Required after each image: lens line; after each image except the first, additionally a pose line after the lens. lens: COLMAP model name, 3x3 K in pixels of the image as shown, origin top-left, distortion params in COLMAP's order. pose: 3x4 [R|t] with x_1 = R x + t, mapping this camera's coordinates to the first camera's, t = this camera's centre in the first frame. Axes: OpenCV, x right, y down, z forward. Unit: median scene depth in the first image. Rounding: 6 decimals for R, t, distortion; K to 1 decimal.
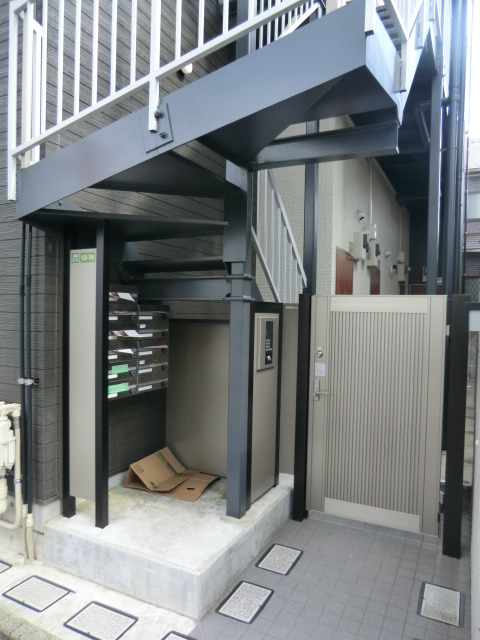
lens RADIAL K [[466.9, 0, 240.0], [0, 466.9, 320.0], [0, 0, 1]] dist [-0.104103, 0.107025]
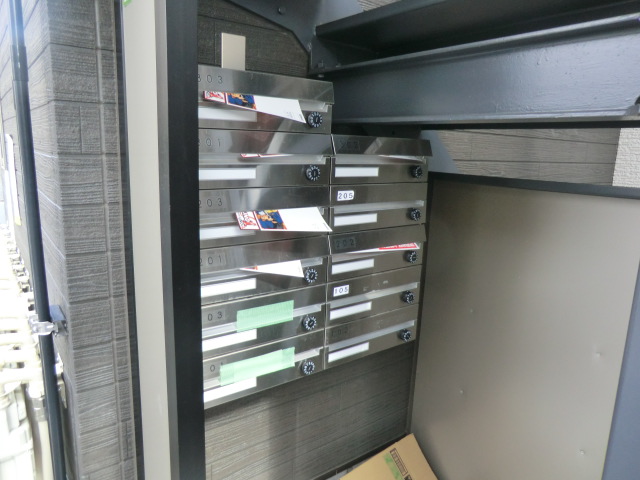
lens RADIAL K [[466.9, 0, 320.0], [0, 466.9, 240.0], [0, 0, 1]] dist [-0.104103, 0.107025]
pose [[0.898053, 0.099065, -0.428587, -0.066682], [-0.026885, 0.984851, 0.171308, -0.013978], [0.439064, -0.142321, 0.887112, 0.653343]]
